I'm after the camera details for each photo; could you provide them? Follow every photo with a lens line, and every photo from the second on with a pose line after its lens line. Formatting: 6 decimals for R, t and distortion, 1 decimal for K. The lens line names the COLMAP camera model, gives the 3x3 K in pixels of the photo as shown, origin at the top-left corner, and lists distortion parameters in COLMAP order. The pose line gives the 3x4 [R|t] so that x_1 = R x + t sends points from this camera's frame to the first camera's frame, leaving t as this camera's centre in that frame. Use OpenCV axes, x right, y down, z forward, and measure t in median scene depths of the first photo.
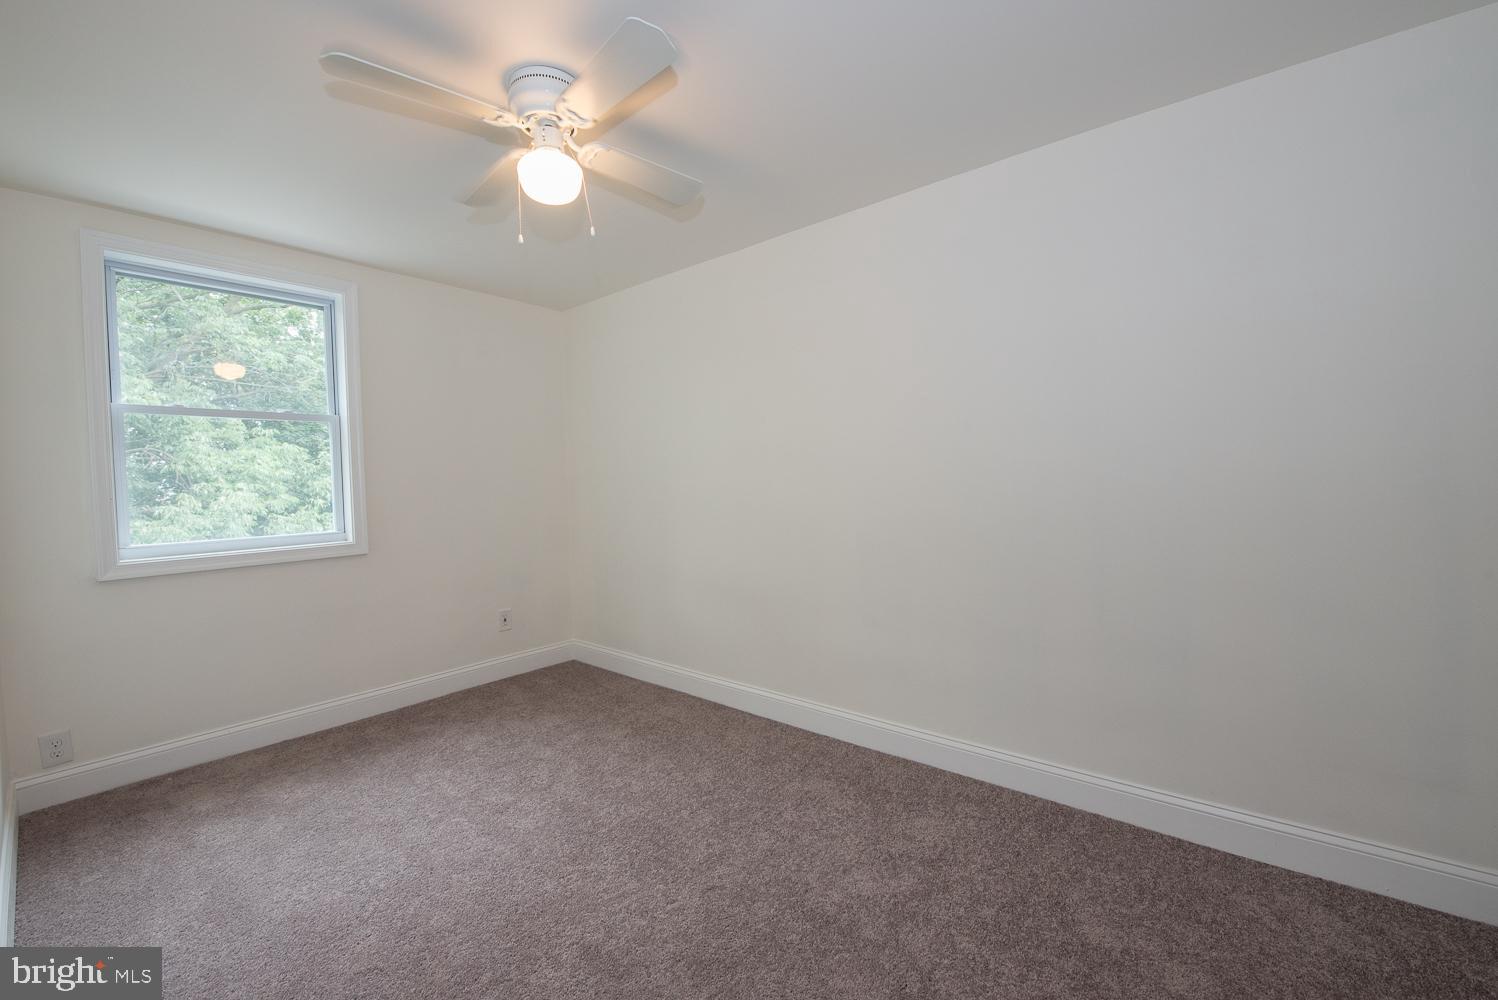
lens RADIAL K [[595.6, 0, 749.1], [0, 595.6, 505.6], [0, 0, 1]] dist [-0.015805, -0.002824]
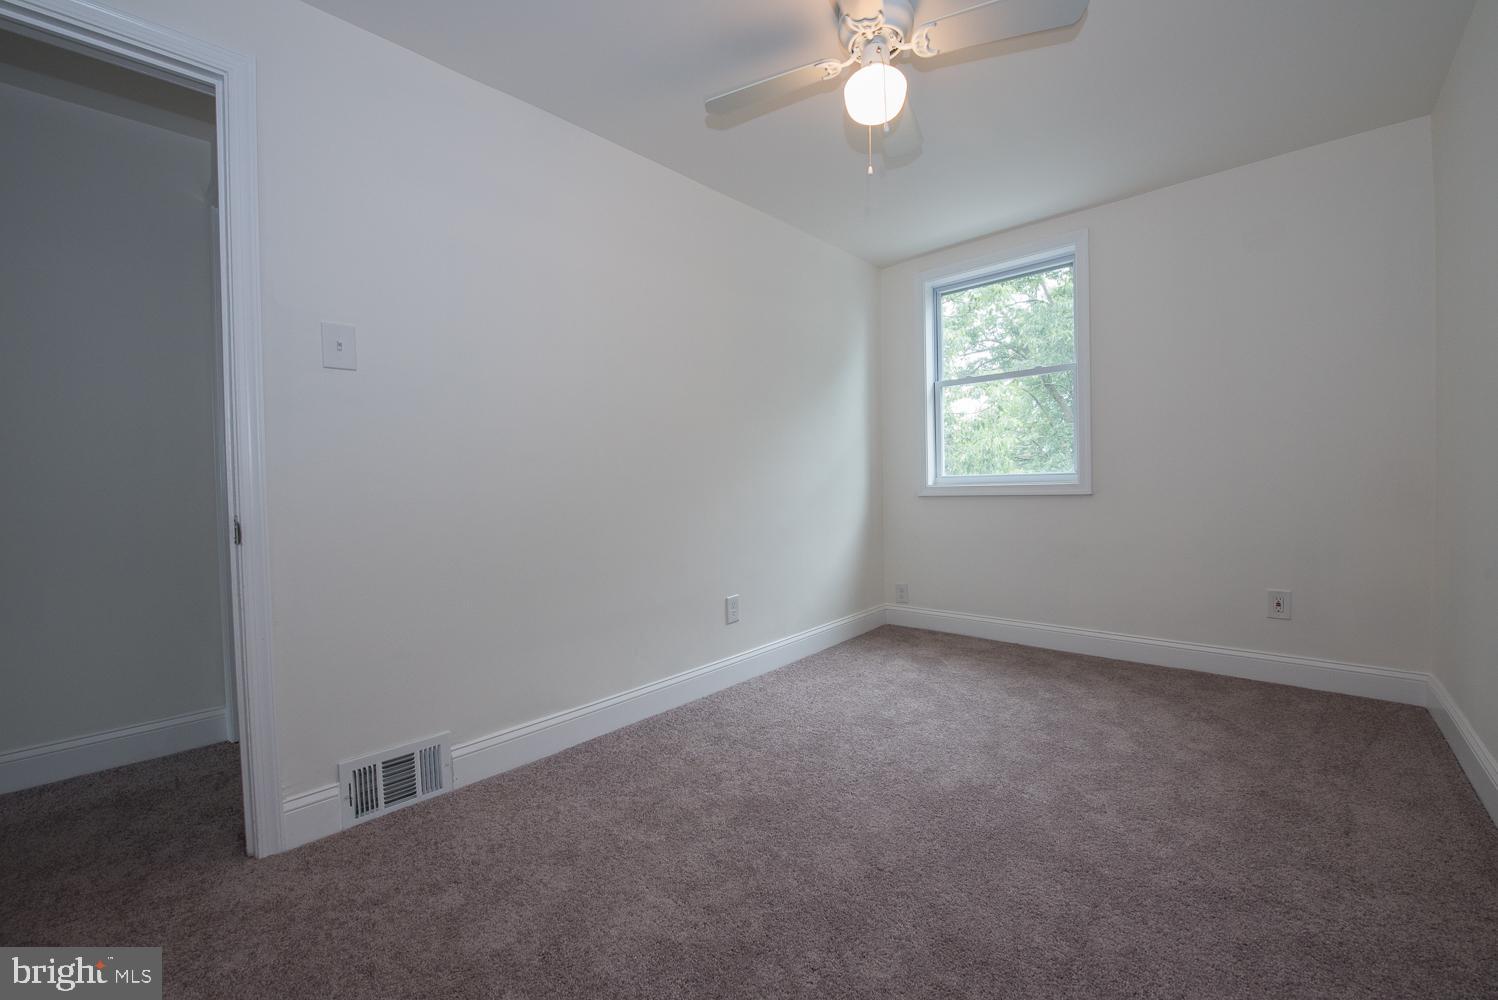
lens RADIAL K [[595.6, 0, 747.8], [0, 595.6, 487.2], [0, 0, 1]] dist [-0.015805, -0.002824]
pose [[-0.032435, 0.036714, -0.998799, 0.417526], [-0.024525, 0.998995, 0.037518, 0.048188], [0.999173, 0.025713, -0.031502, 0.472024]]
